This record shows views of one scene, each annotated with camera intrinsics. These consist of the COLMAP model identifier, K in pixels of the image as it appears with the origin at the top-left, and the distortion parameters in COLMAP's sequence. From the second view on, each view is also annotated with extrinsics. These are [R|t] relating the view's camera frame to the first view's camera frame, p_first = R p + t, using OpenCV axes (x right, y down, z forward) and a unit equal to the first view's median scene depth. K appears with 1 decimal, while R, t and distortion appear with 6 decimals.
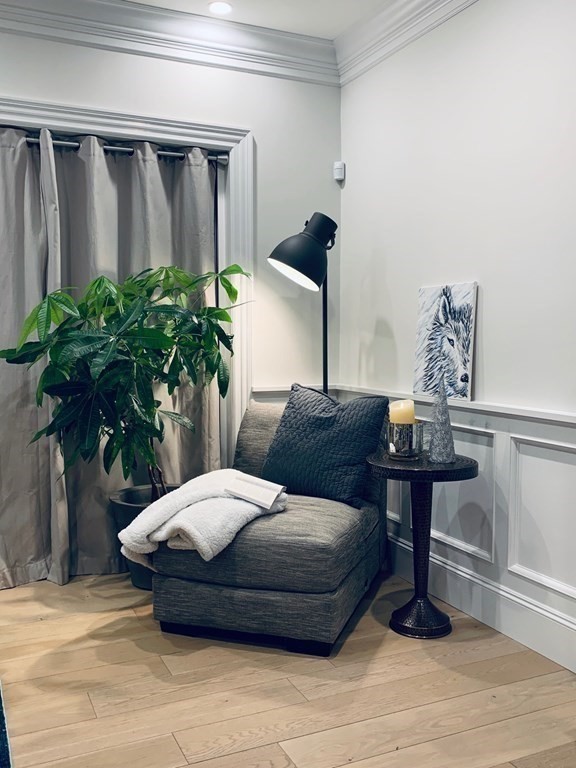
lens RADIAL K [[742.3, 0, 287.4], [0, 742.3, 363.5], [0, 0, 1]] dist [0.067842, -0.004919]
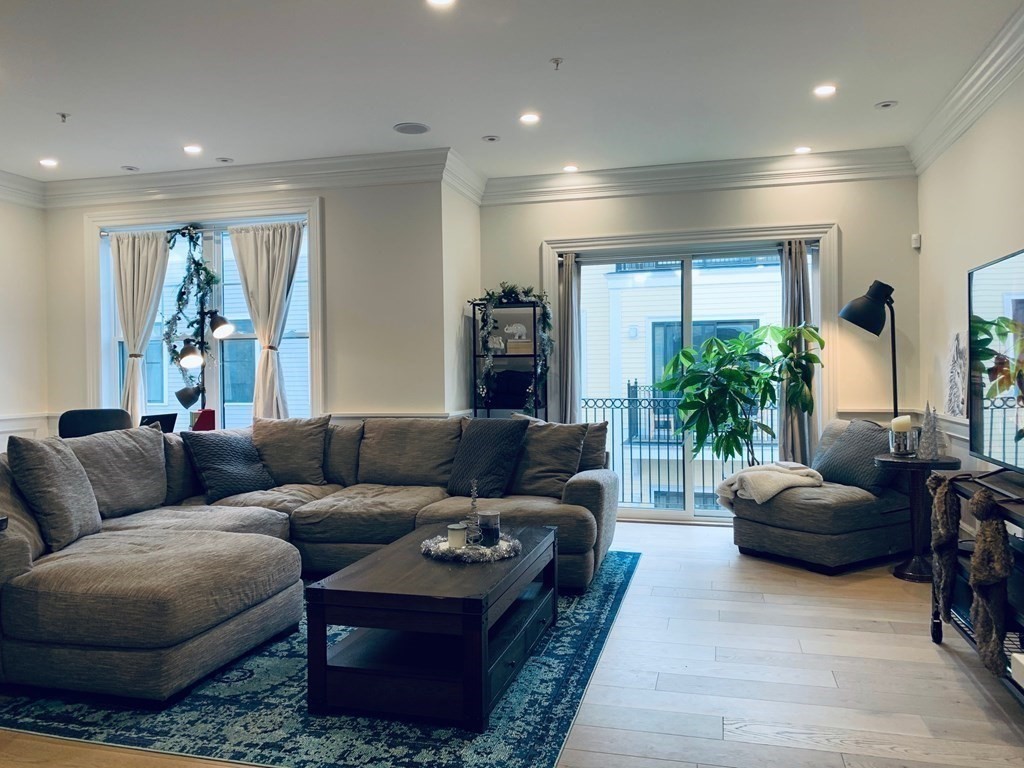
lens RADIAL K [[782.7, 0, 516.6], [0, 782.7, 377.1], [0, 0, 1]] dist [0.046403, -0.041931]
pose [[0.770985, -0.006930, -0.636816, 0.502951], [-0.011673, 0.999619, -0.025011, 0.020096], [0.636746, 0.026716, 0.770610, -0.588014]]
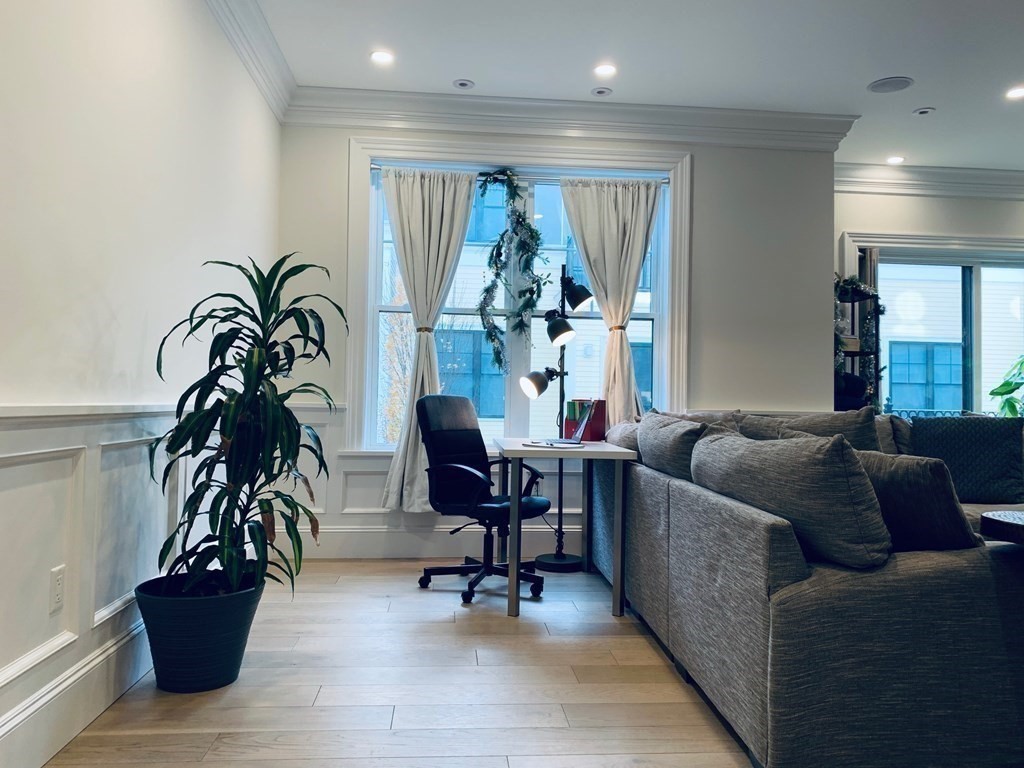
lens RADIAL K [[782.7, 0, 516.6], [0, 782.7, 377.1], [0, 0, 1]] dist [0.046403, -0.041931]
pose [[0.945099, 0.002097, -0.326777, -0.775531], [-0.026376, 0.997206, -0.069886, 0.110200], [0.325717, 0.074668, 0.942514, -0.993405]]
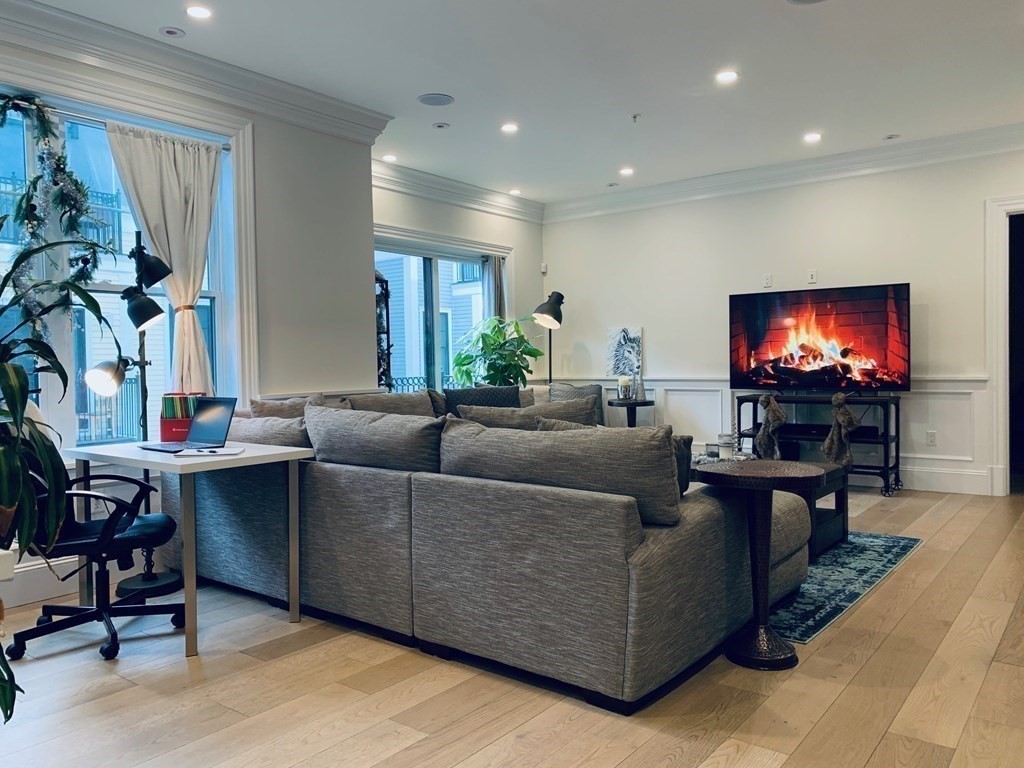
lens RADIAL K [[782.7, 0, 516.6], [0, 782.7, 377.1], [0, 0, 1]] dist [0.046403, -0.041931]
pose [[0.883044, -0.029202, 0.468381, -1.202925], [0.040250, 0.999097, -0.013592, 0.066121], [-0.467561, 0.030855, 0.883422, -0.958883]]
